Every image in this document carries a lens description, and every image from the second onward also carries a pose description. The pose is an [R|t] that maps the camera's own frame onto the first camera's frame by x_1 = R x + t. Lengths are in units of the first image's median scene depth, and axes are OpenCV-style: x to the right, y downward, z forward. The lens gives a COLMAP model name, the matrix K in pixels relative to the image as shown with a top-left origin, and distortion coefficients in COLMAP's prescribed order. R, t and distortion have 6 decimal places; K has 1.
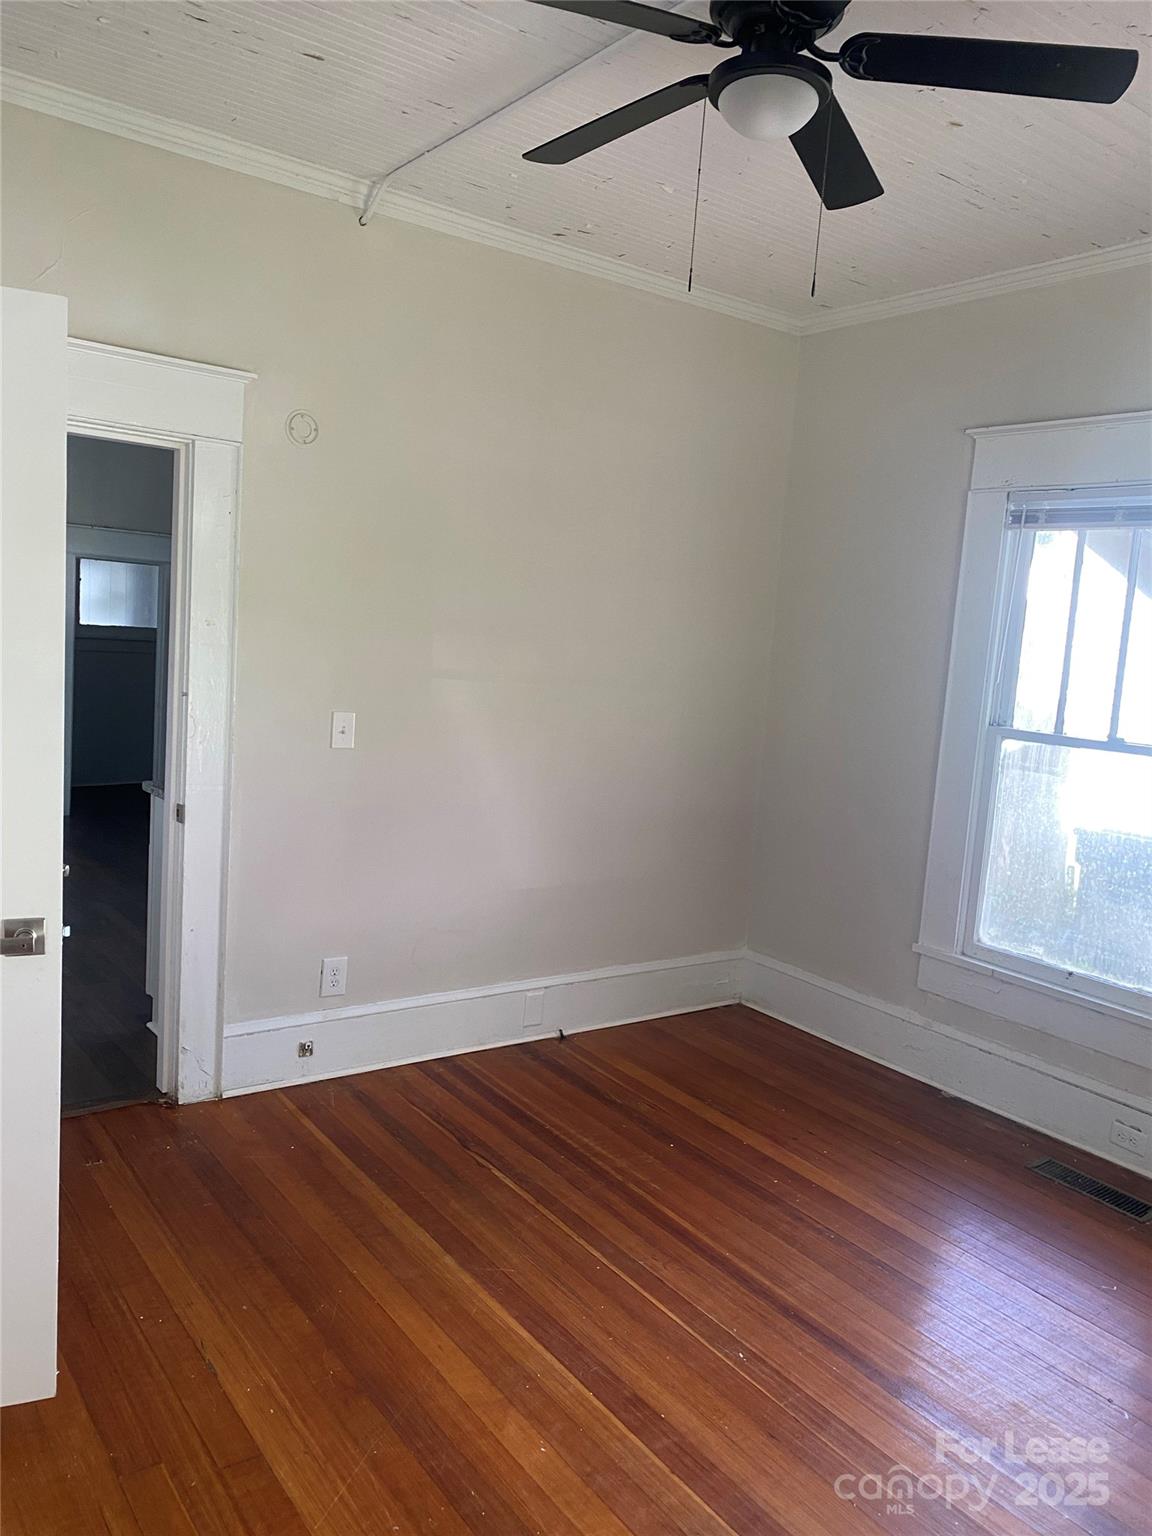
lens RADIAL K [[1168.5, 0, 577.1], [0, 1168.5, 776.5], [0, 0, 1]] dist [0.048633, -0.063754]
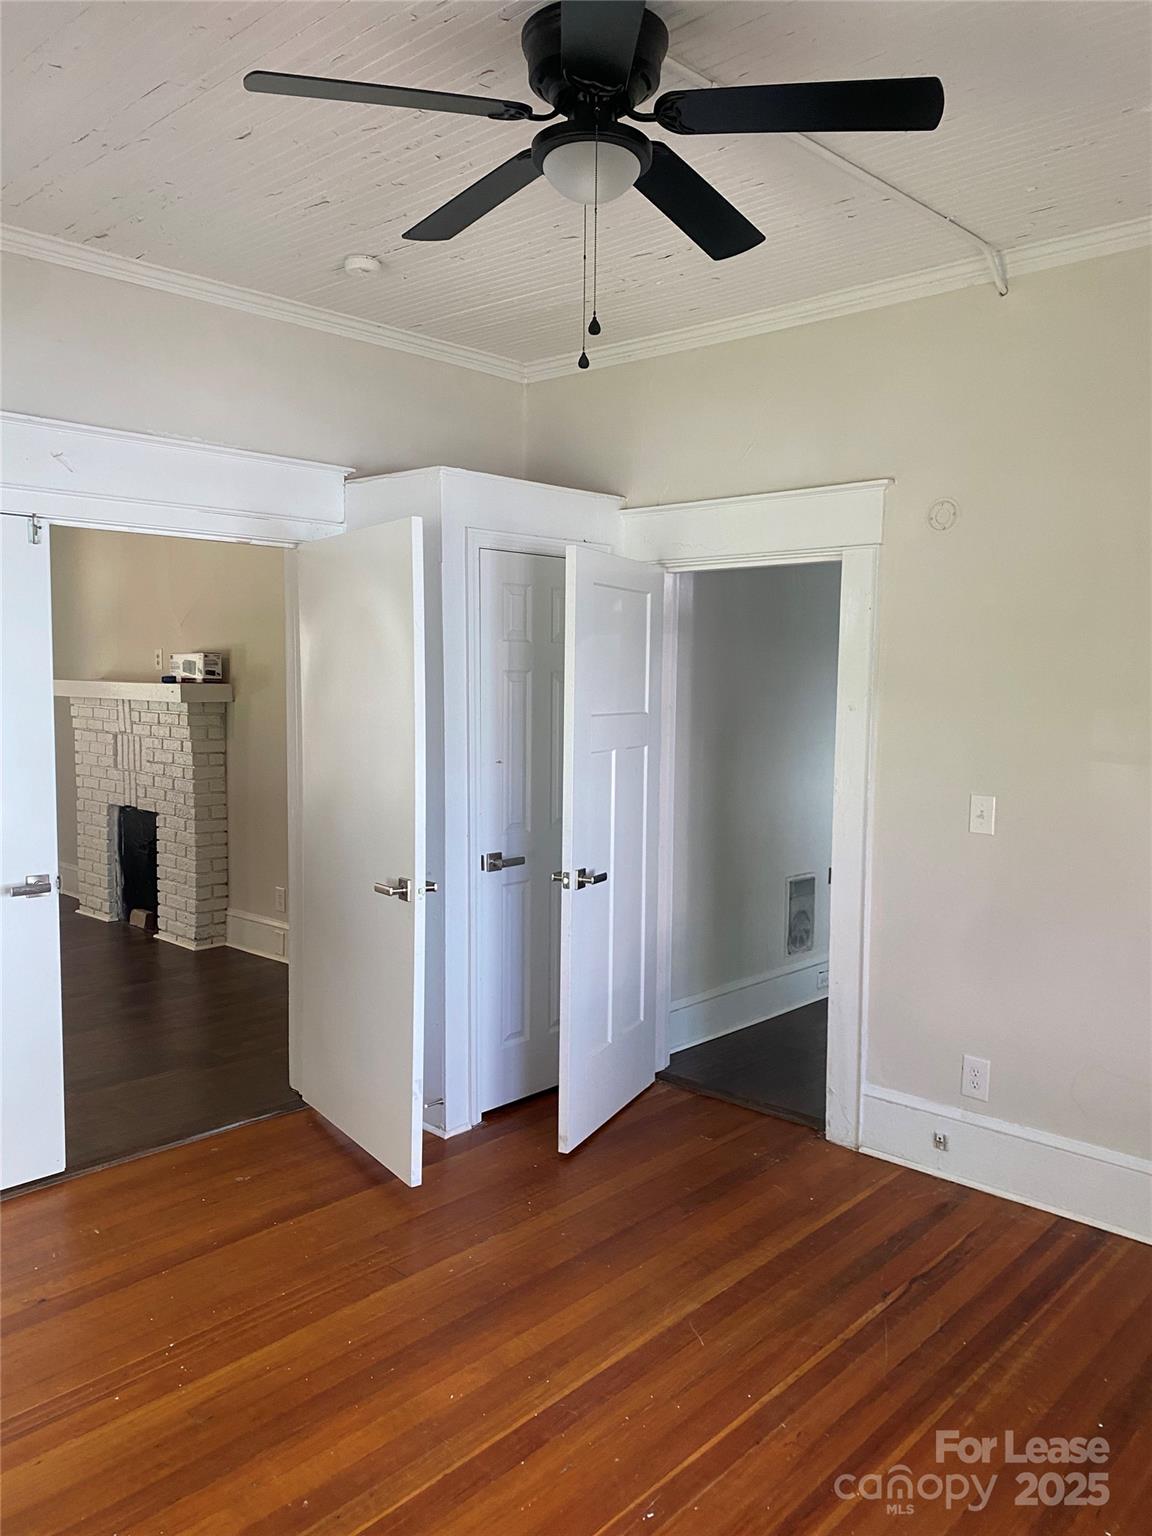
lens RADIAL K [[1168.5, 0, 582.0], [0, 1168.5, 771.8], [0, 0, 1]] dist [0.048633, -0.063754]
pose [[0.192424, 0.009094, -0.981270, 0.734156], [-0.121237, 0.992517, -0.014576, -0.022771], [0.973794, 0.121771, 0.192087, 0.542595]]
